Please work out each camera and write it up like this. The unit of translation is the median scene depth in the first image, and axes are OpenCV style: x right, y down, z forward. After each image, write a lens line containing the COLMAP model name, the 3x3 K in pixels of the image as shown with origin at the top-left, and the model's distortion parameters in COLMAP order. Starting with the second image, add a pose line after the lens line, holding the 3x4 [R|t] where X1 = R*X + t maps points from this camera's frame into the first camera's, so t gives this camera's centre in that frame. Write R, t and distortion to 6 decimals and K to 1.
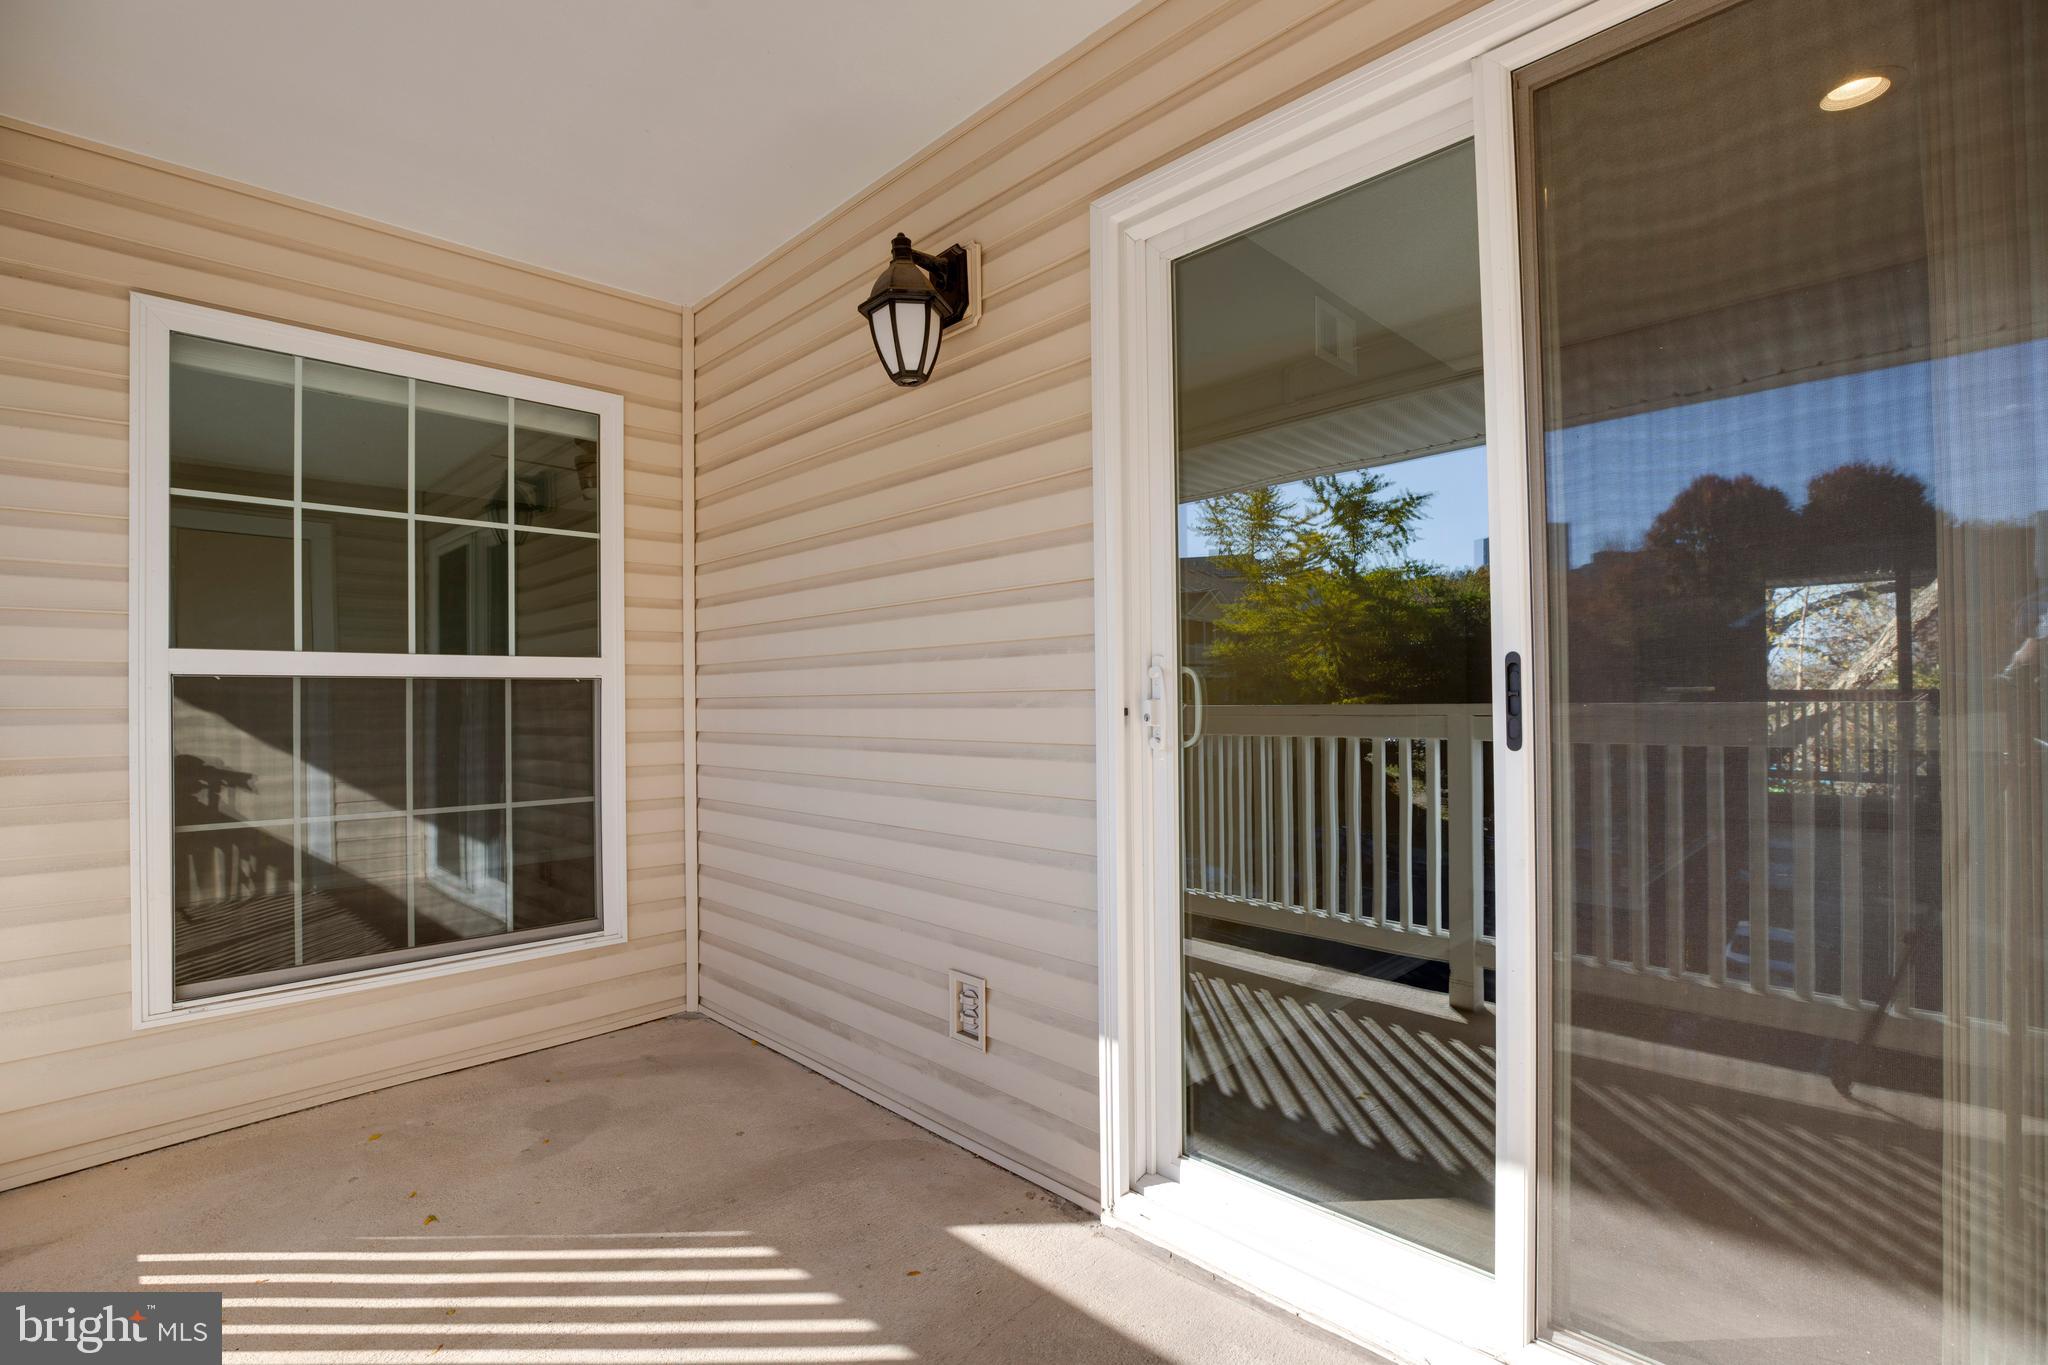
lens RADIAL K [[962.2, 0, 1025.6], [0, 962.2, 692.0], [0, 0, 1]] dist [-0.047123, 0.015826]
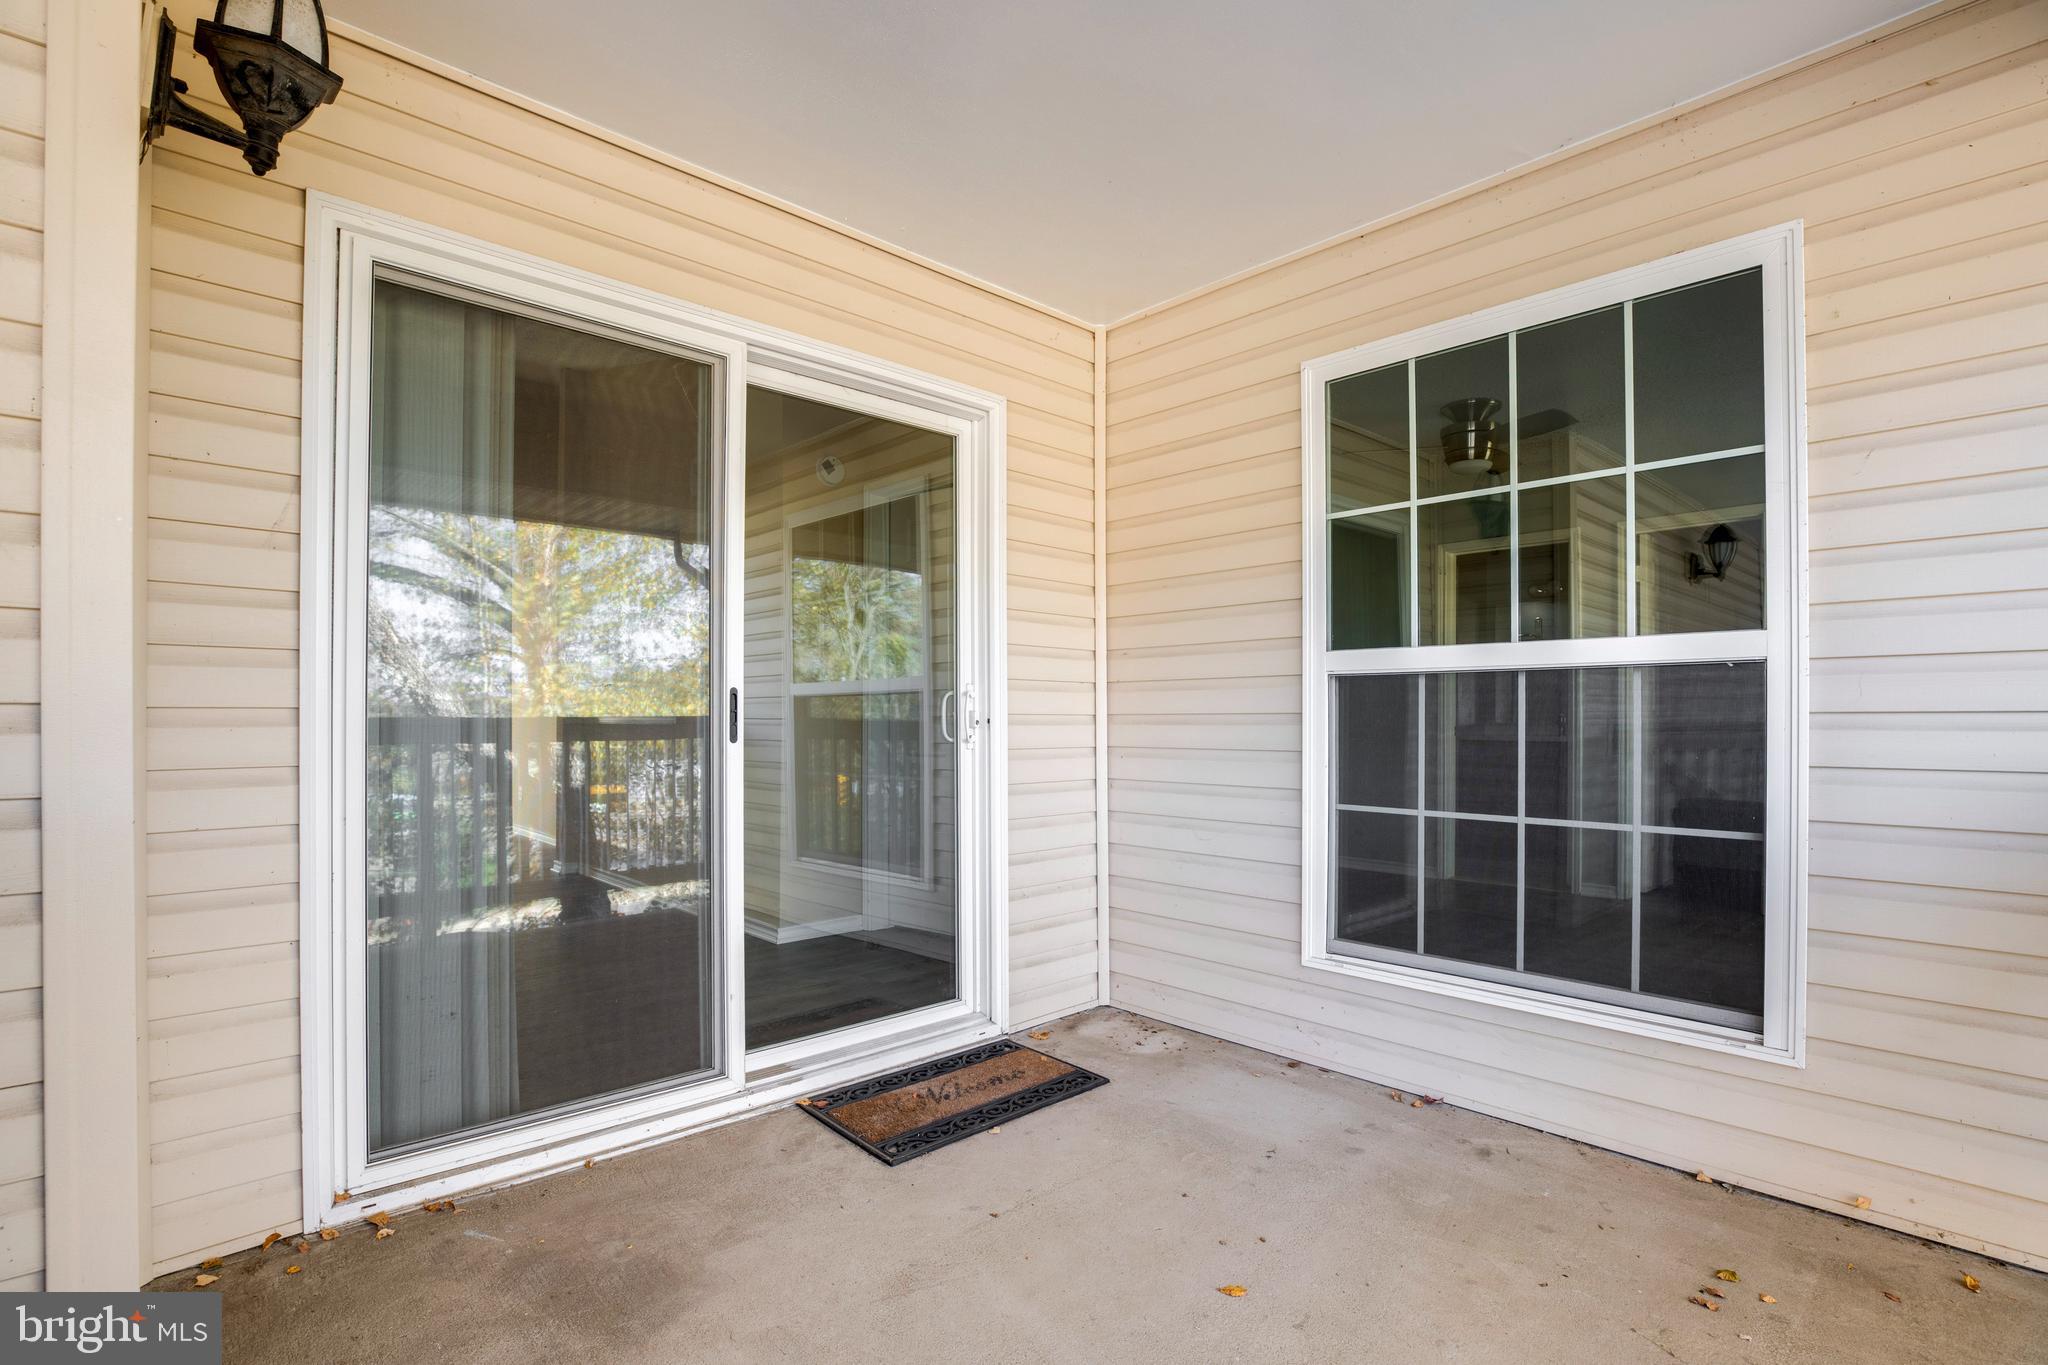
lens RADIAL K [[962.2, 0, 1025.6], [0, 962.2, 692.0], [0, 0, 1]] dist [-0.047123, 0.015826]
pose [[-0.045864, 0.001982, -0.998946, 0.285961], [0.017839, 0.999840, 0.001165, -0.002933], [0.998788, -0.017766, -0.045892, 0.620887]]
